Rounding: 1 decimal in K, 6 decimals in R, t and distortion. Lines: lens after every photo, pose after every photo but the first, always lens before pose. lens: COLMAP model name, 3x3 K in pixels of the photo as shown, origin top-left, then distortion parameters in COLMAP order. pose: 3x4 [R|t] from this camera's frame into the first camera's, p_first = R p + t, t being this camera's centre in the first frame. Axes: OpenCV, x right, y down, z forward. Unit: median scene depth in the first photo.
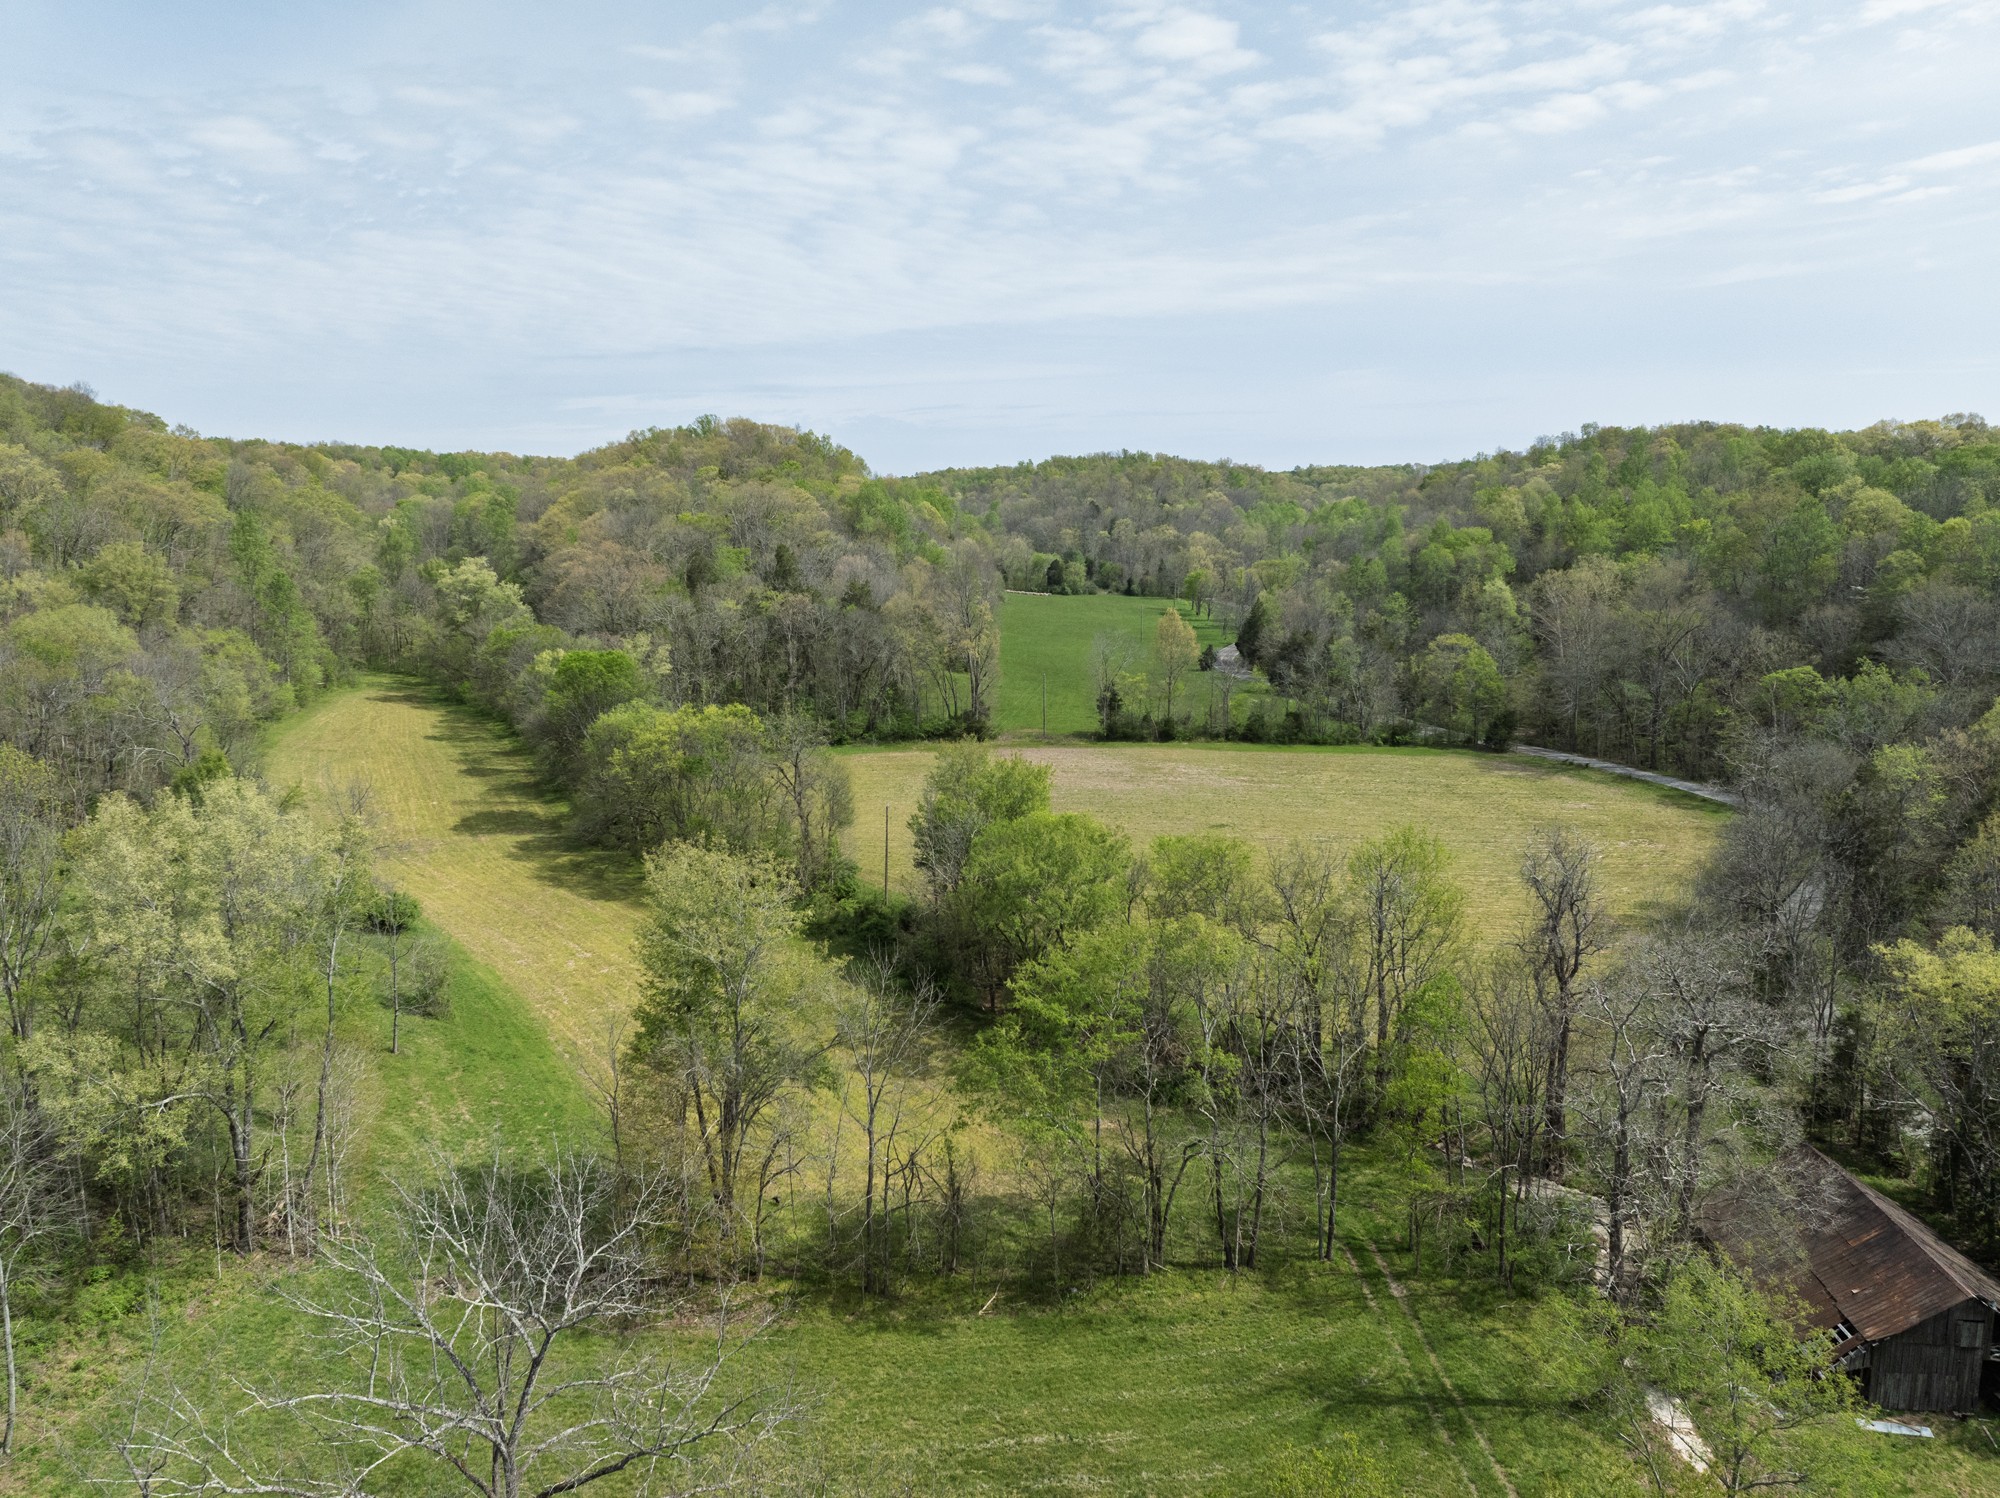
lens RADIAL K [[1412.5, 0, 1007.6], [0, 1412.5, 743.2], [0, 0, 1]] dist [-0.043320, 0.007236]
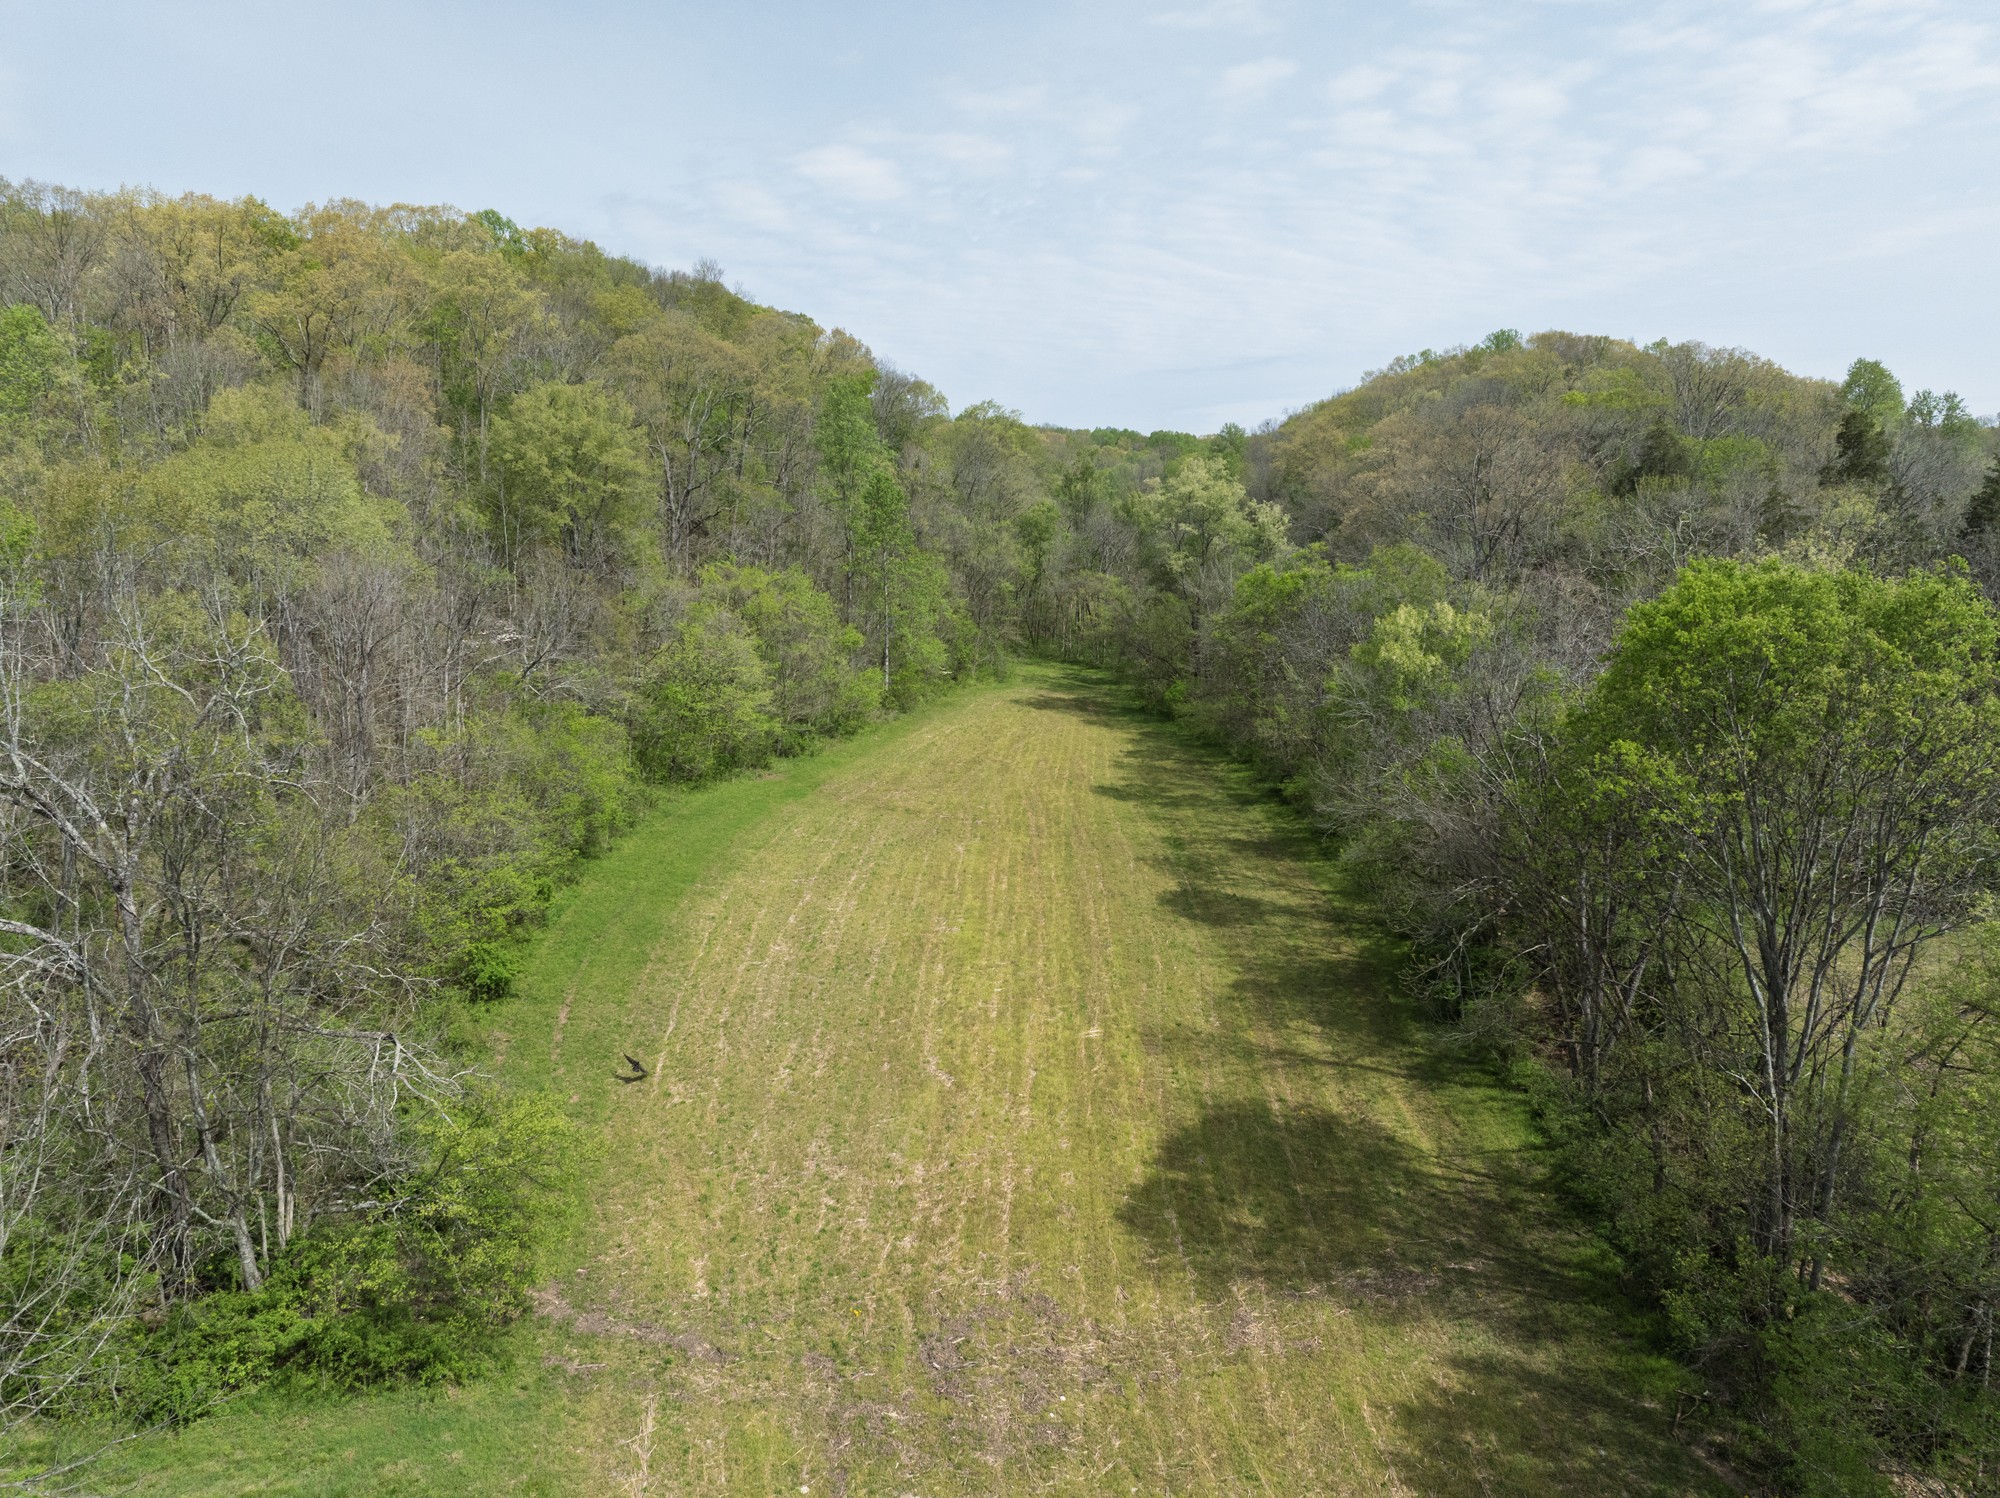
lens RADIAL K [[1412.5, 0, 1007.6], [0, 1412.5, 743.2], [0, 0, 1]] dist [-0.043320, 0.007236]
pose [[0.888360, 0.064142, -0.454644, -0.194835], [-0.067002, 0.997704, 0.009839, -0.020727], [0.454232, 0.021722, 0.890619, 0.484249]]
